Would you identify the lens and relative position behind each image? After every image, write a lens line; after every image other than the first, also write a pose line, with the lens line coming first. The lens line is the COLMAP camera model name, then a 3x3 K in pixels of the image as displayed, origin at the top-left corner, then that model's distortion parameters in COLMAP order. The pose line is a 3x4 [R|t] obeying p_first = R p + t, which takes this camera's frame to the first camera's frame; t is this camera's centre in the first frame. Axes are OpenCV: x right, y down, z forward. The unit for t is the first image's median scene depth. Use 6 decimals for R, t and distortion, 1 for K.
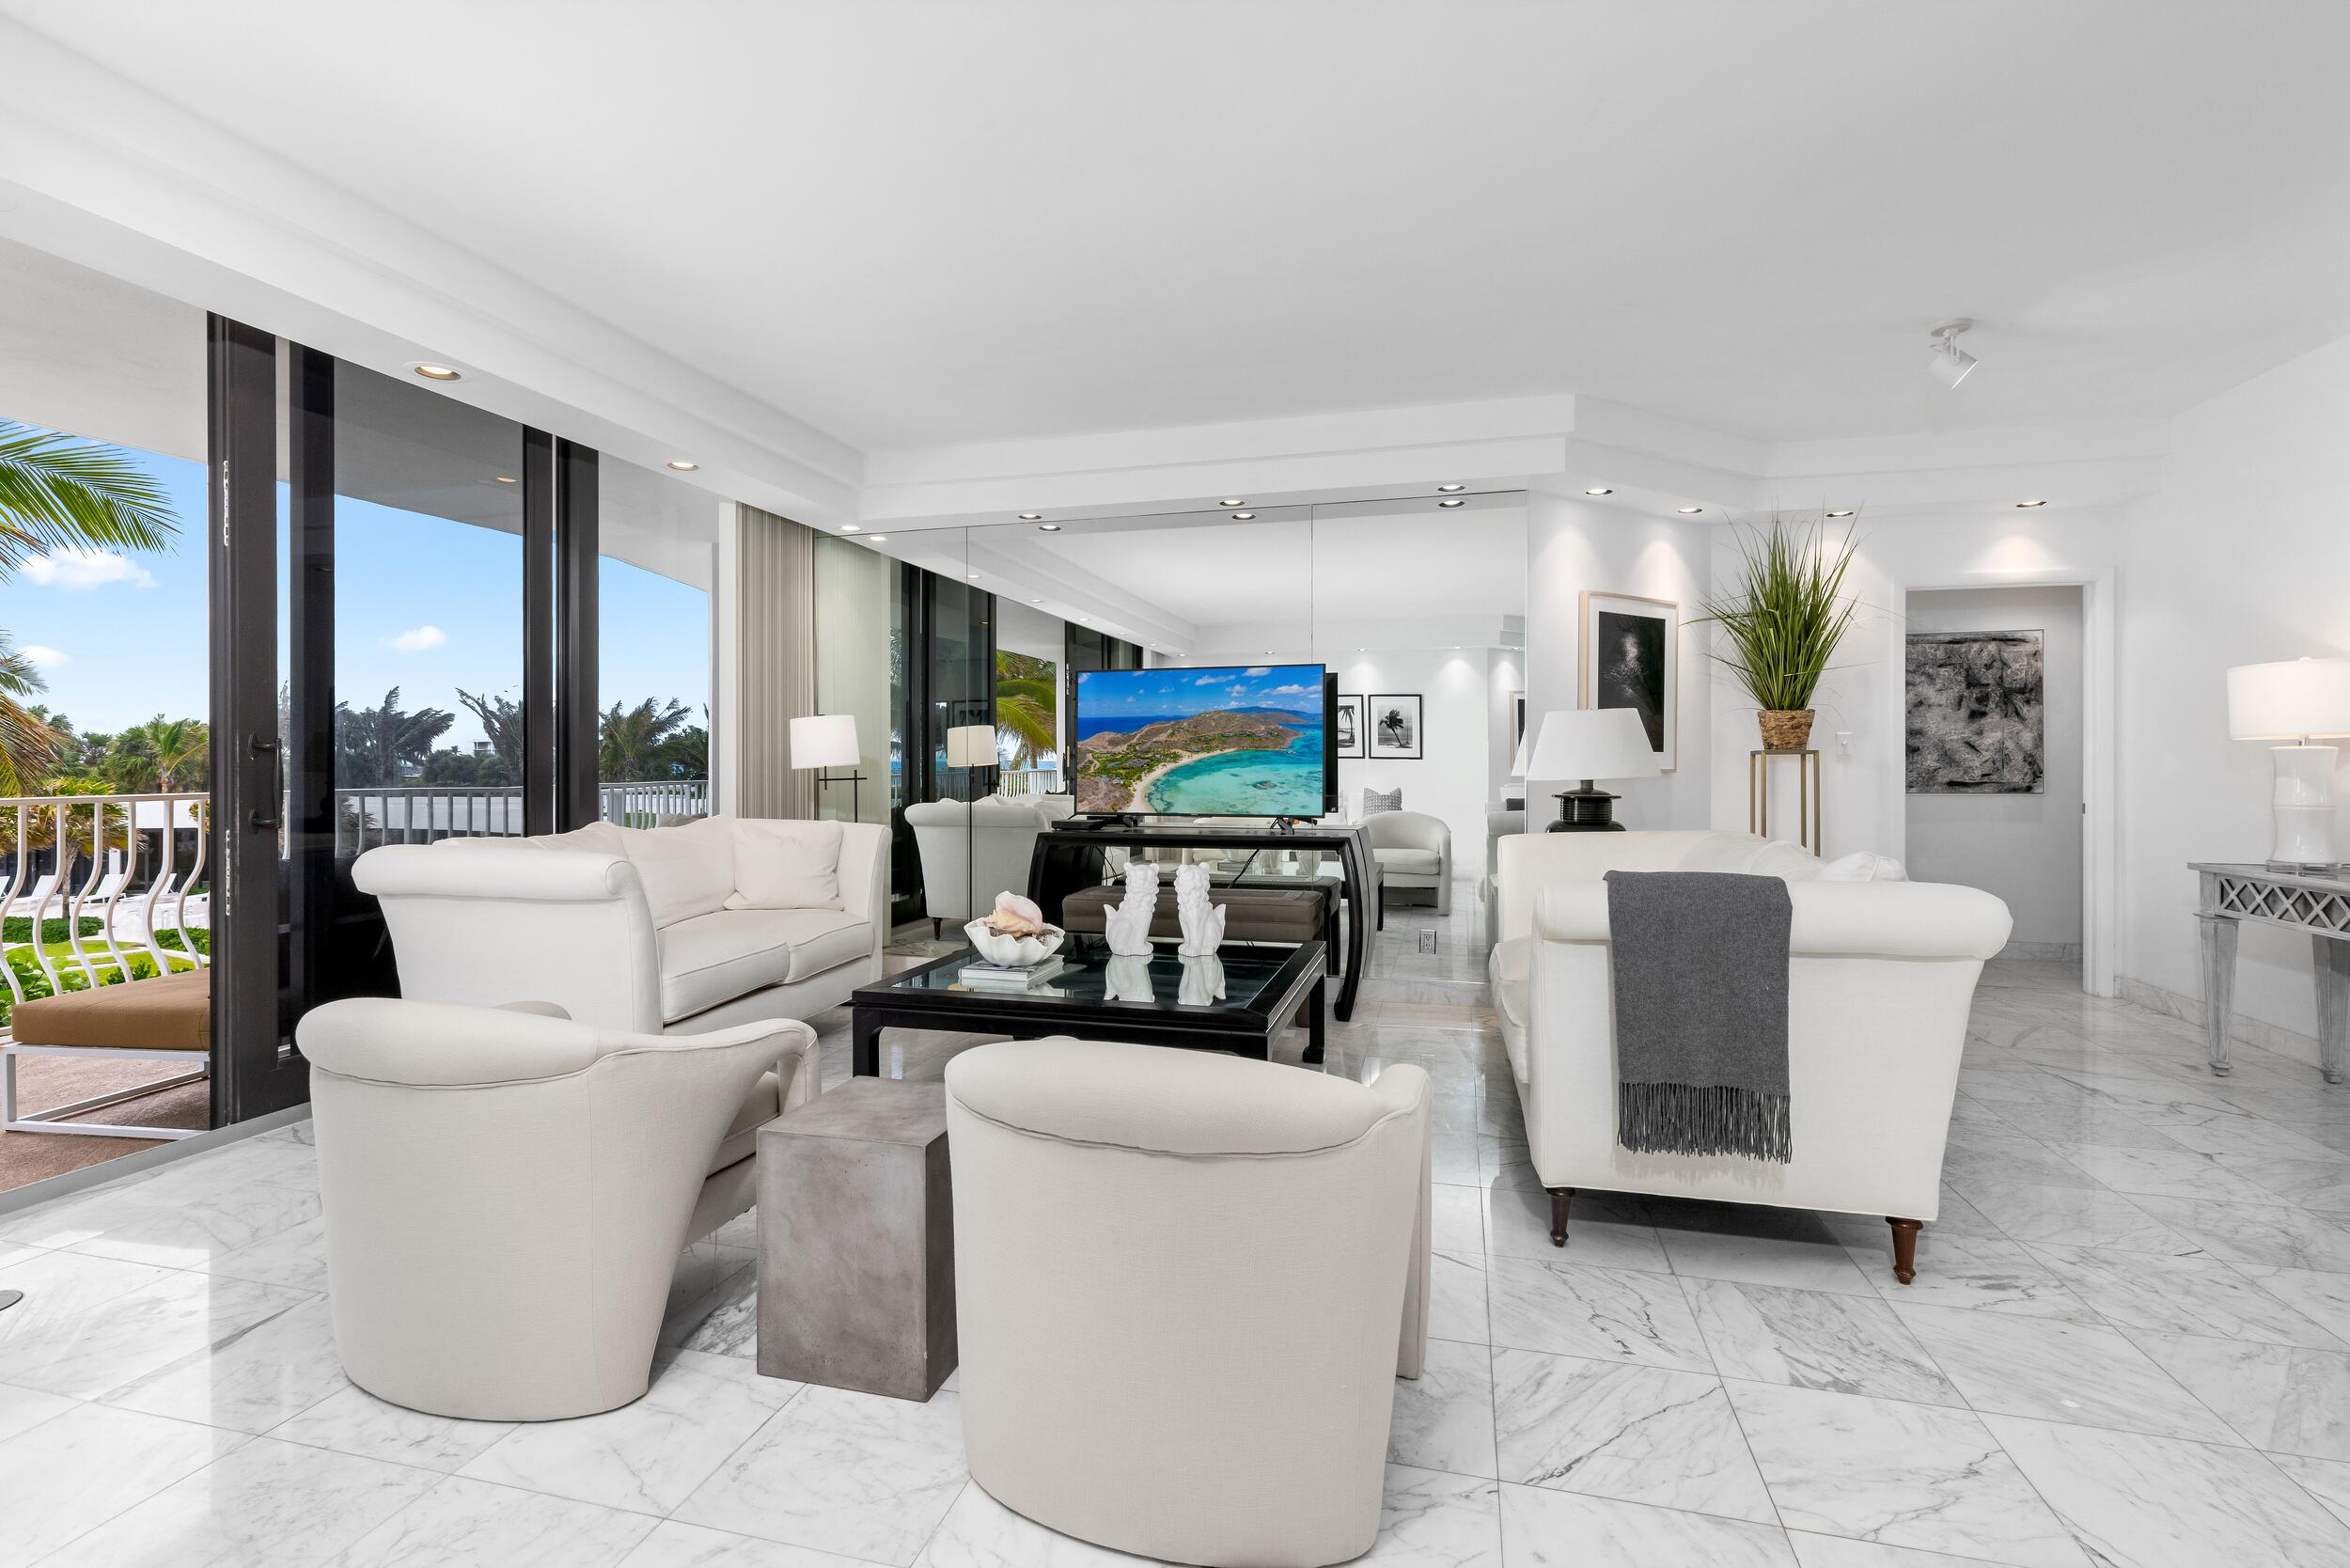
lens RADIAL K [[1062.8, 0, 1156.0], [0, 1062.8, 750.1], [0, 0, 1]] dist [0.001091, -0.000139]
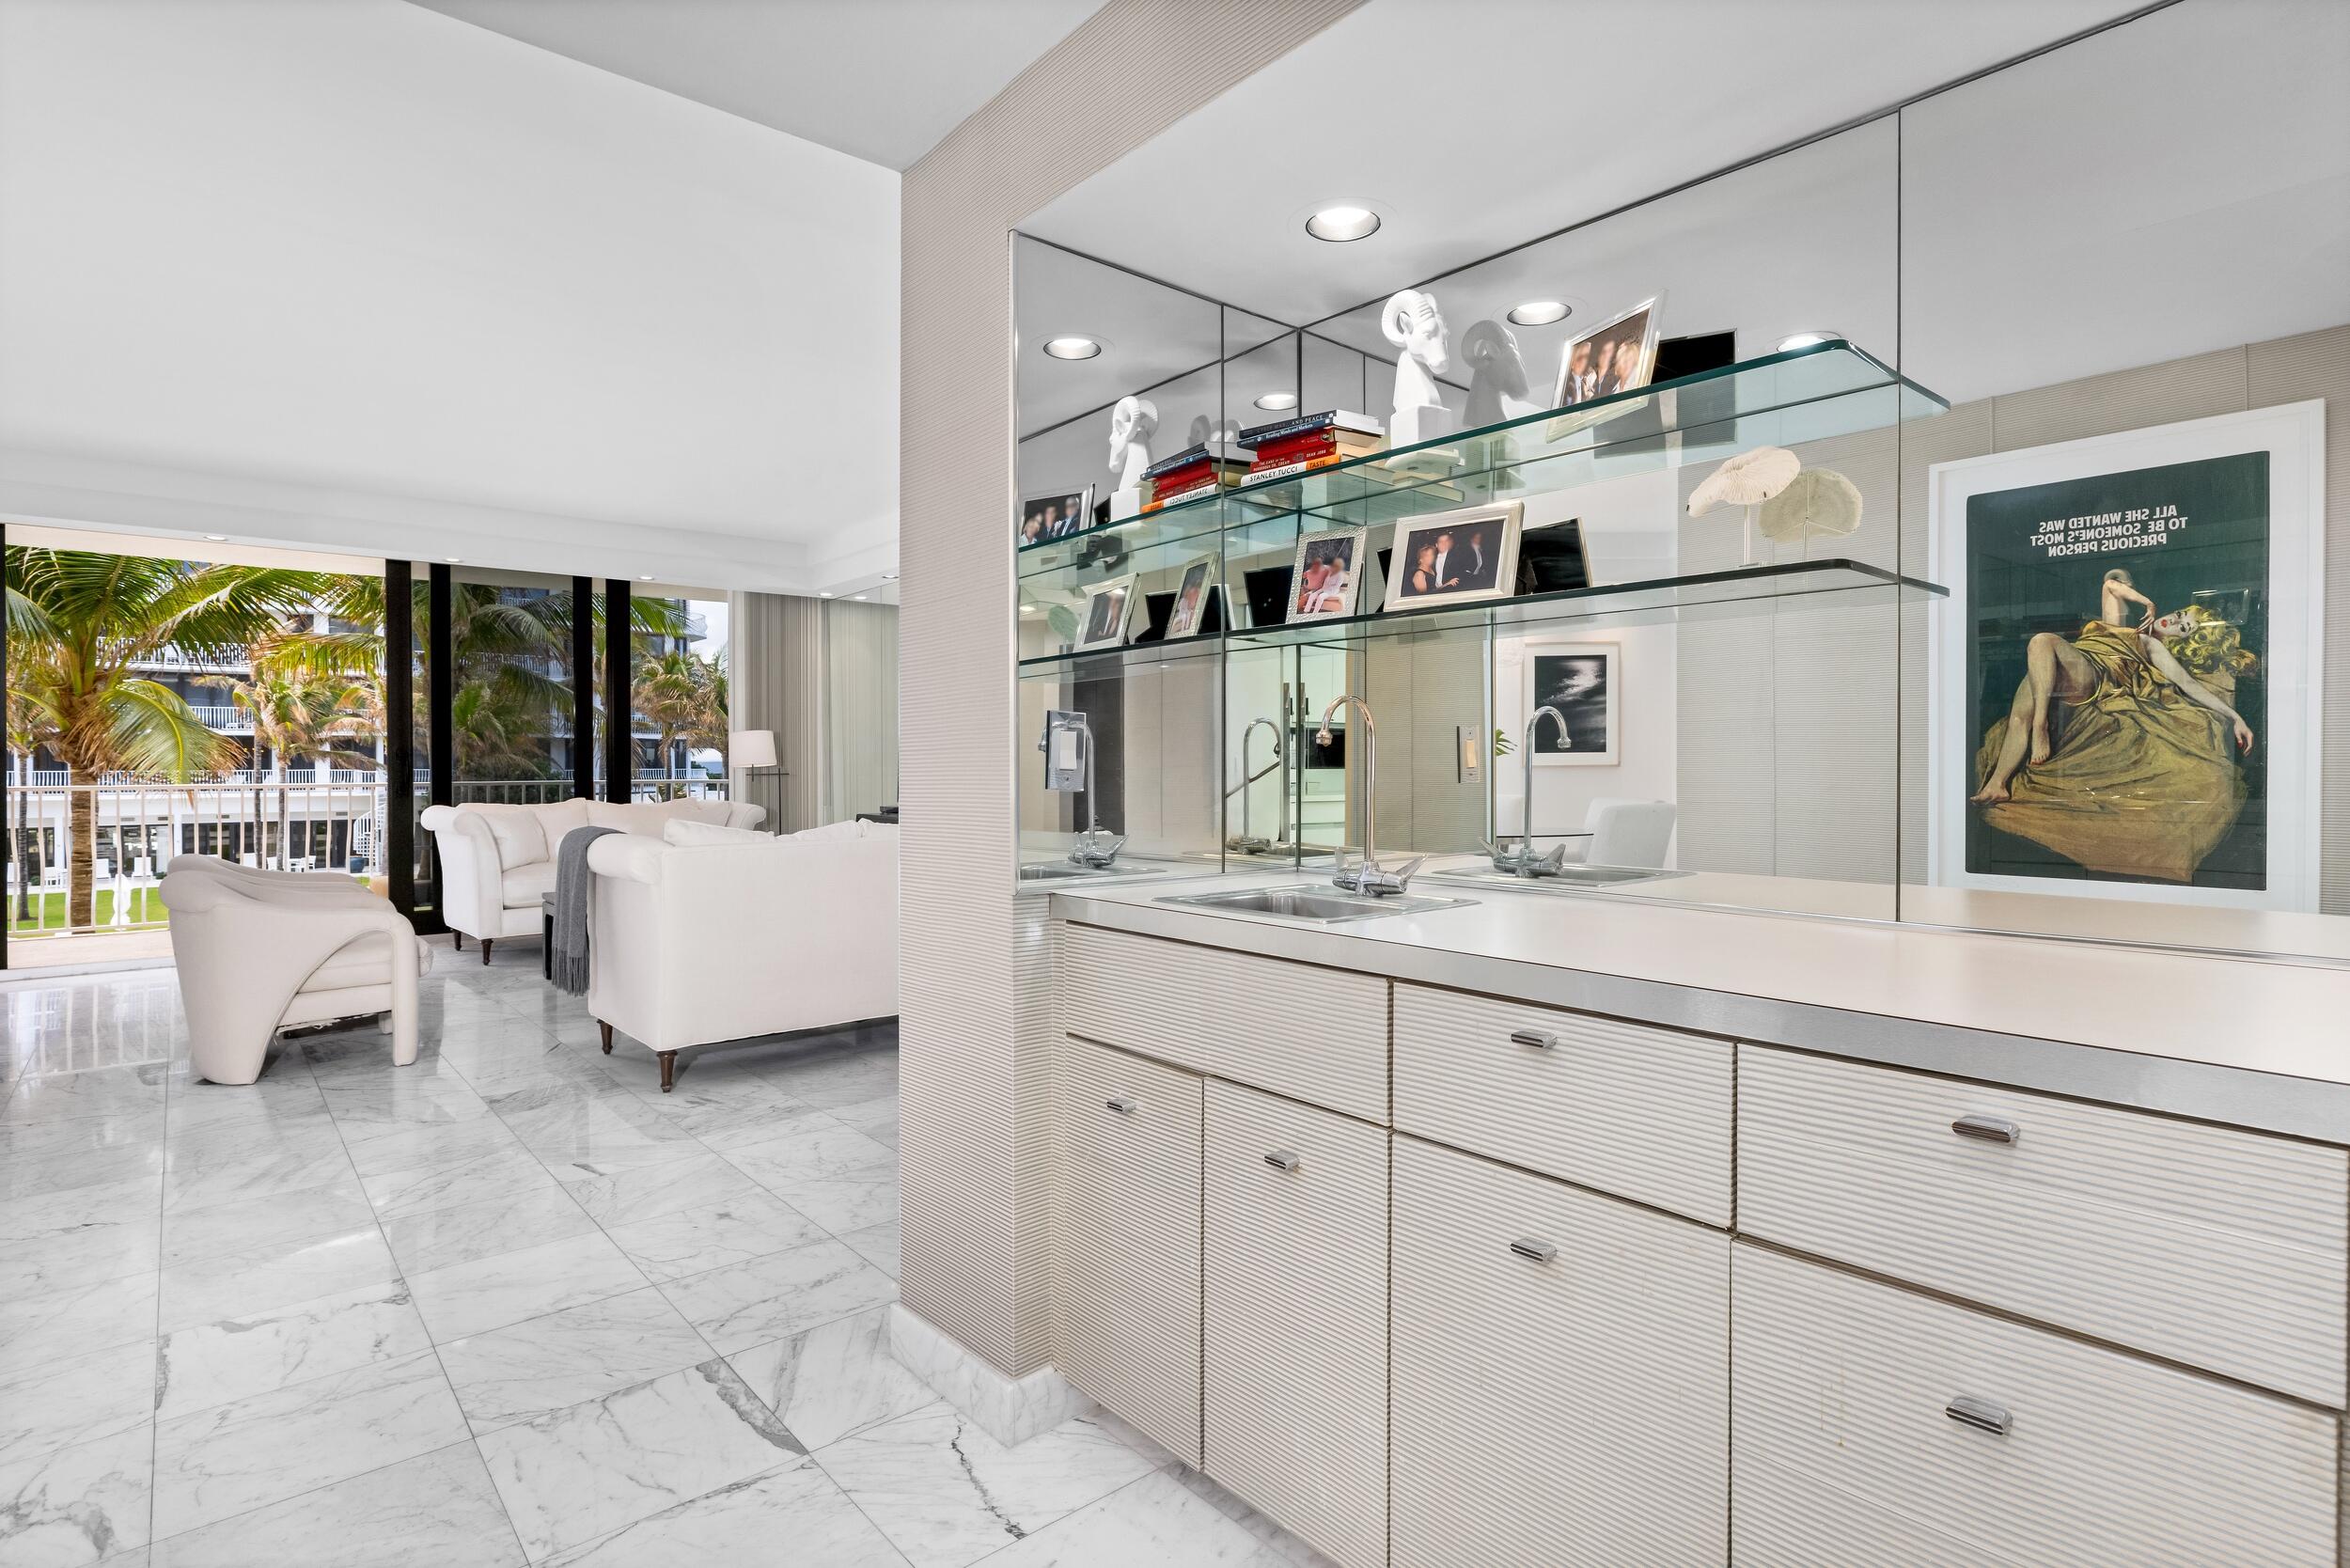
lens RADIAL K [[1145.8, 0, 1180.6], [0, 1145.8, 776.5], [0, 0, 1]] dist [-0.008914, 0.000515]
pose [[0.833540, 0.007784, -0.552405, 1.062489], [0.004945, 0.999756, 0.021551, -0.000724], [0.552437, -0.020695, 0.833298, 0.006172]]
